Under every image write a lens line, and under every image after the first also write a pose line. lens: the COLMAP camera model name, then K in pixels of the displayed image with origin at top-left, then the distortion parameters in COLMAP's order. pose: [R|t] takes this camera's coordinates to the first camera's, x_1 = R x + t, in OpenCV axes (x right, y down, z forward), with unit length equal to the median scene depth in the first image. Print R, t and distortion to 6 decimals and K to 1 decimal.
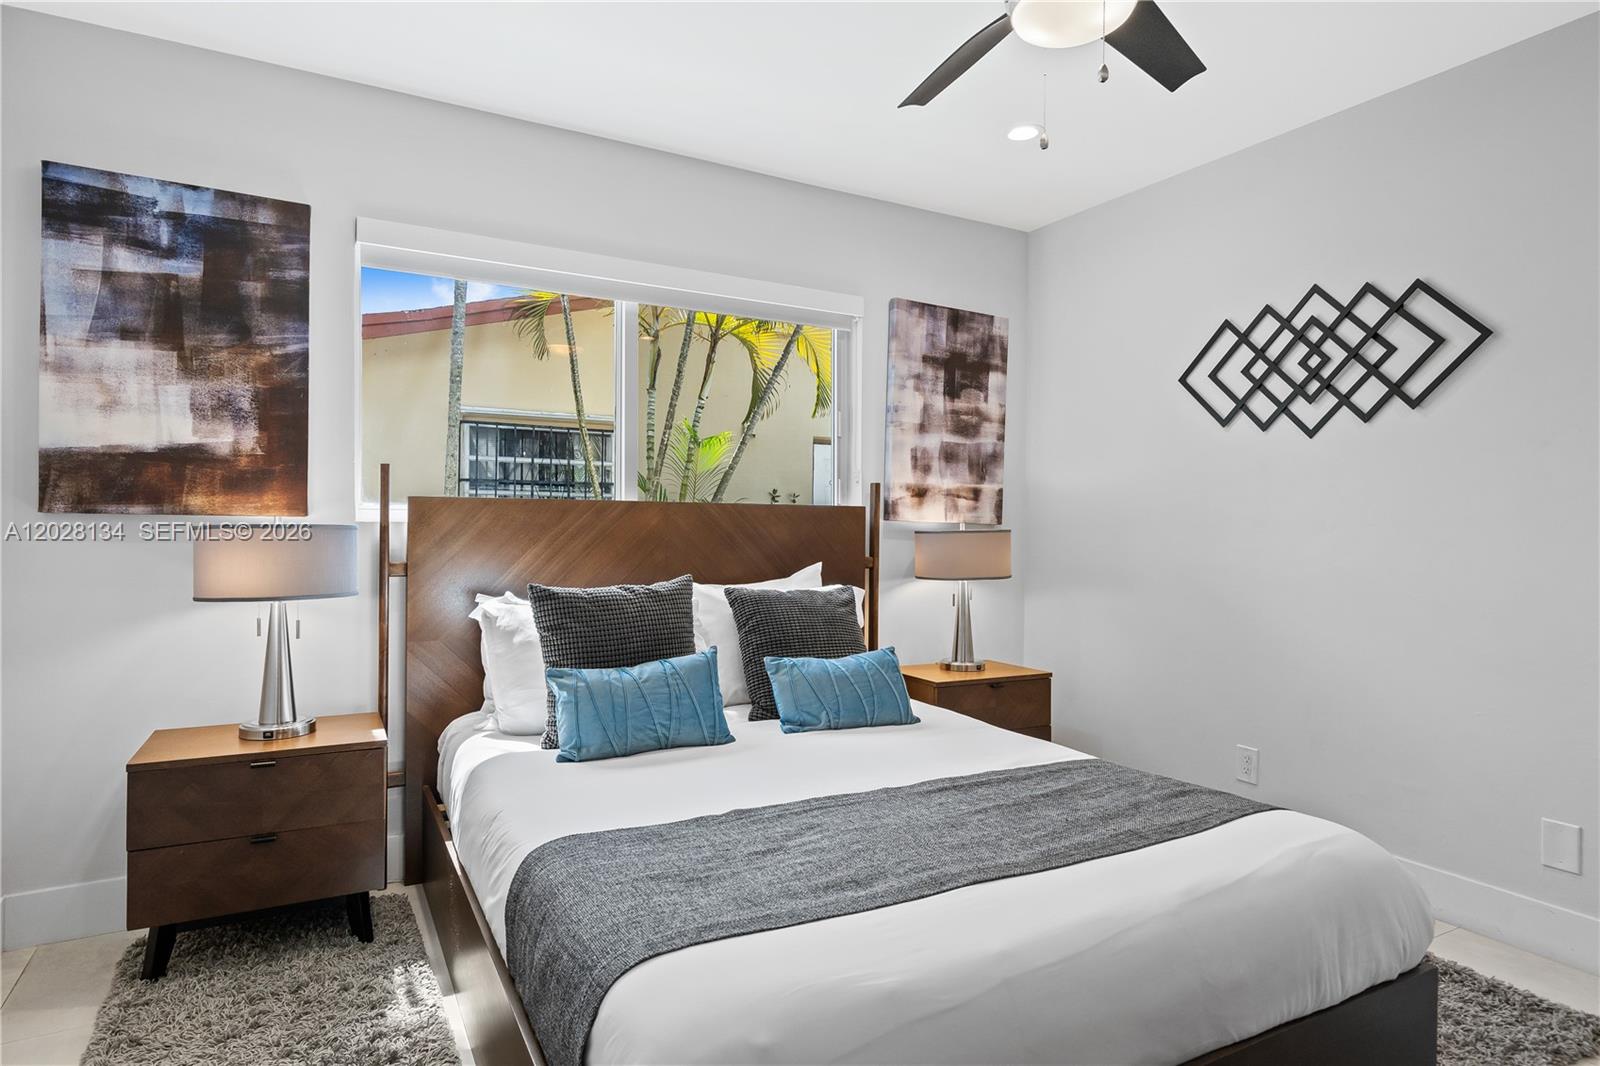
lens RADIAL K [[884.3, 0, 796.8], [0, 884.3, 533.5], [0, 0, 1]] dist [0.003999, -0.001306]
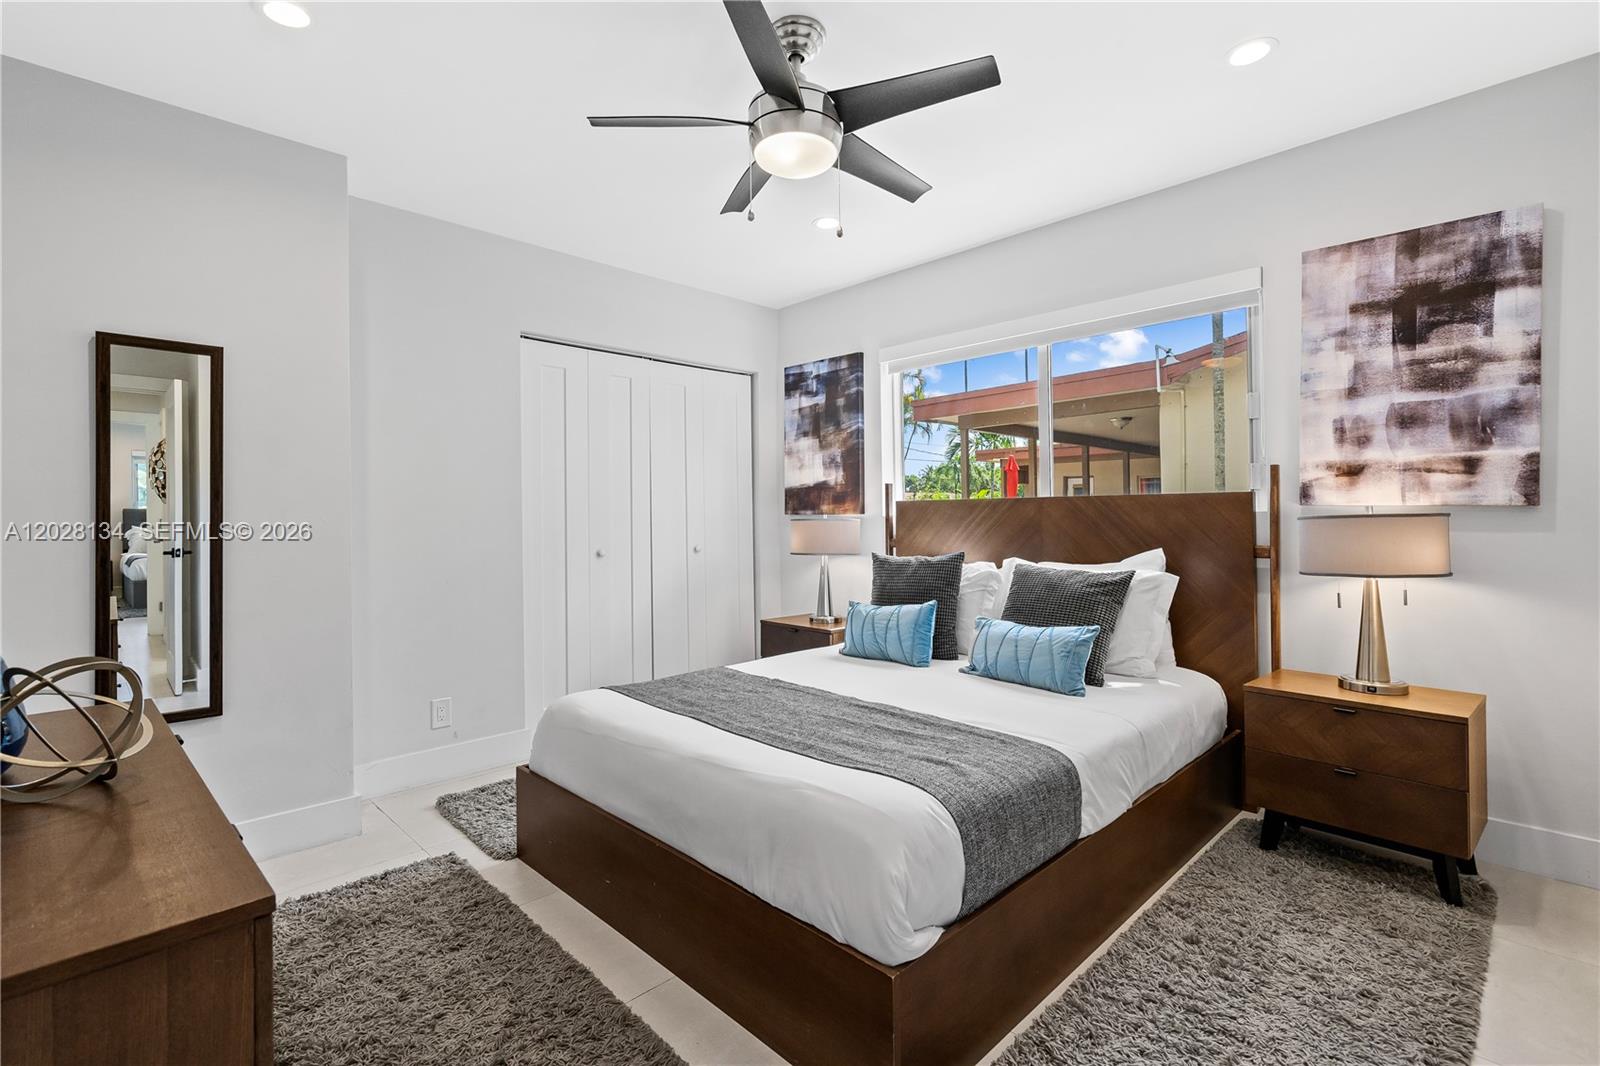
lens RADIAL K [[726.0, 0, 798.0], [0, 726.0, 522.7], [0, 0, 1]] dist [-0.010002, 0.005536]
pose [[0.270378, -0.002337, -0.962751, 0.660267], [0.007065, 0.999975, -0.000444, -0.000375], [0.962728, -0.006681, 0.270388, 0.316399]]
